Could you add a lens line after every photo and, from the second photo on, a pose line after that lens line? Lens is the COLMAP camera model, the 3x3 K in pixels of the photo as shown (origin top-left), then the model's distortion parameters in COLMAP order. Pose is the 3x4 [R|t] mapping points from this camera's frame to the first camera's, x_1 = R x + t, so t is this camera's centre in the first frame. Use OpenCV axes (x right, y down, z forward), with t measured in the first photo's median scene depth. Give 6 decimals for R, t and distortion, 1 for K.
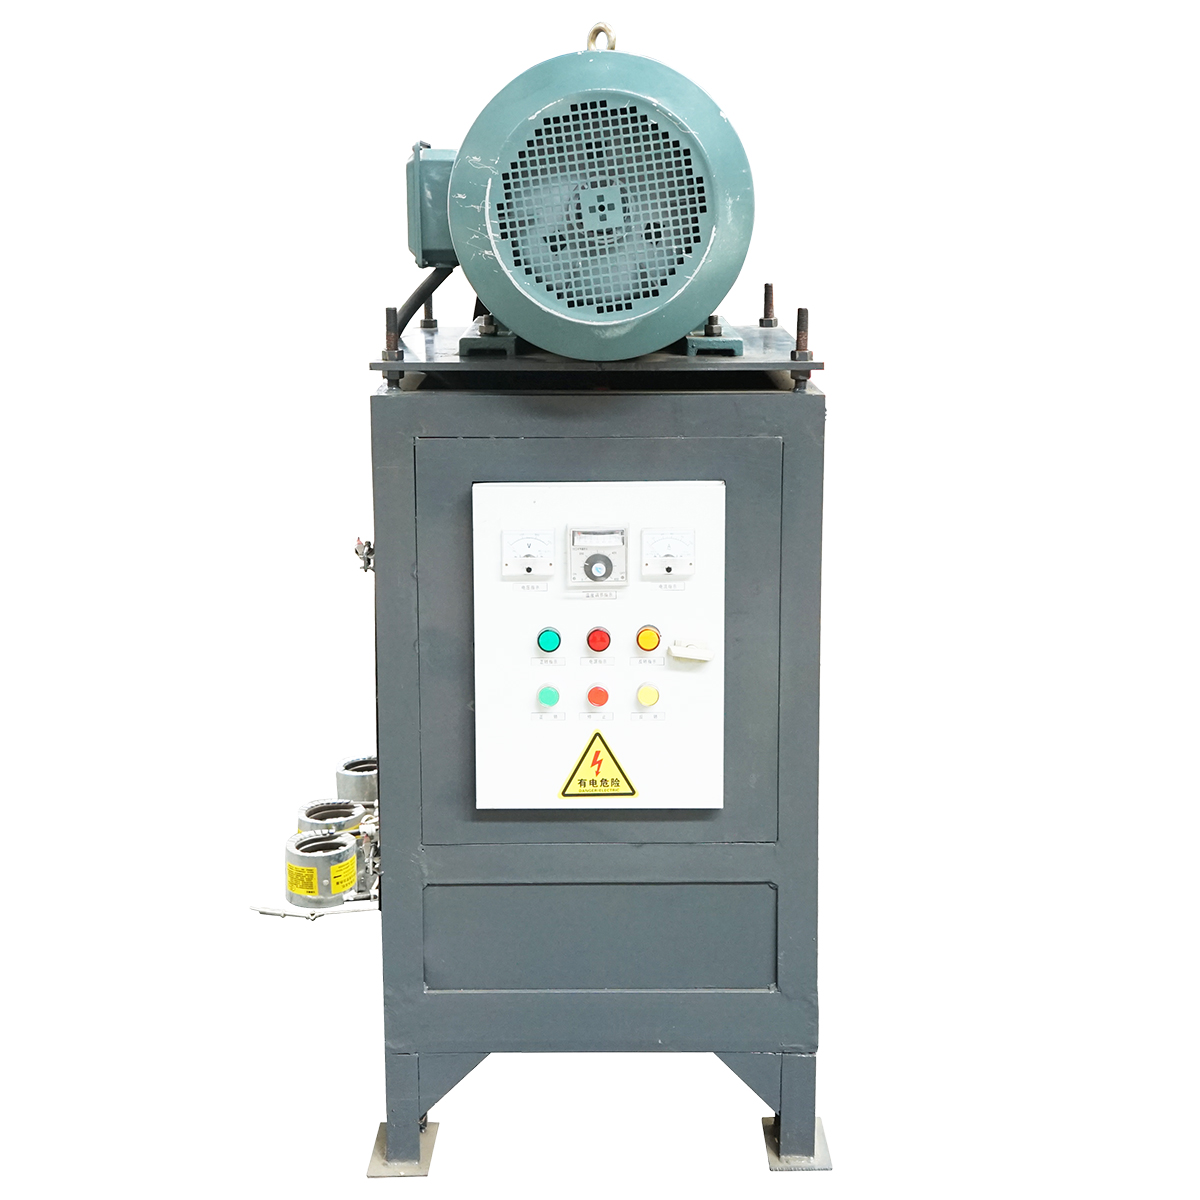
lens RADIAL K [[2138.5, 0, 605.9], [0, 2138.5, 598.5], [0, 0, 1]] dist [0.304102, 0.000000]
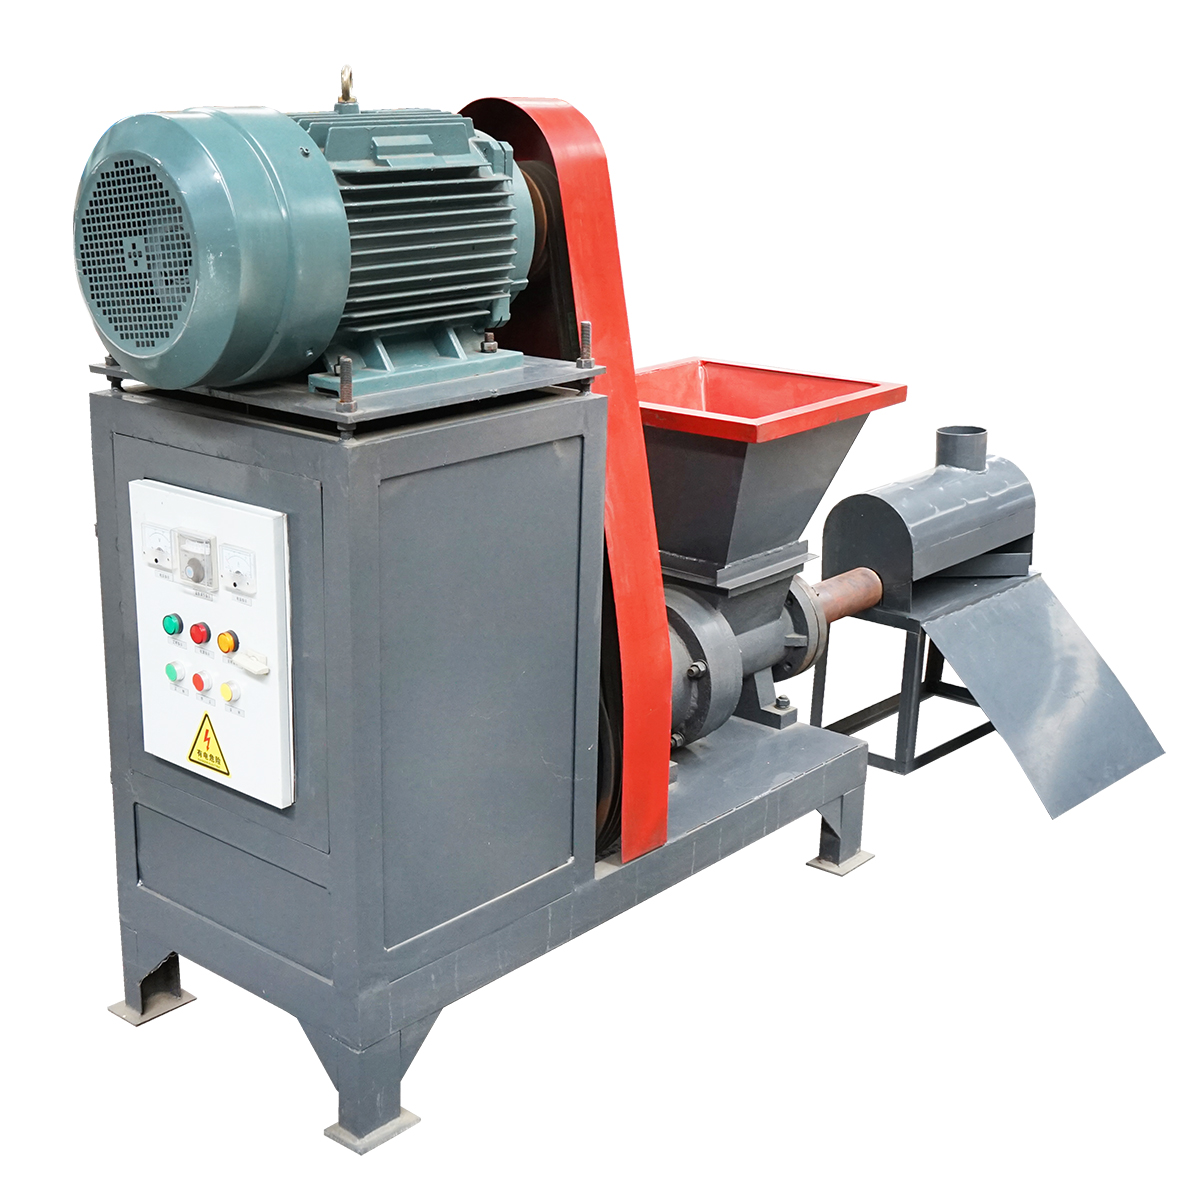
lens RADIAL K [[1765.0, 0, 597.1], [0, 1765.0, 595.9], [0, 0, 1]] dist [0.034611, 0.000000]
pose [[0.731946, 0.198122, -0.651922, 0.757162], [-0.146494, 0.980175, 0.133403, -0.155867], [0.665428, -0.002141, 0.746459, 0.450550]]
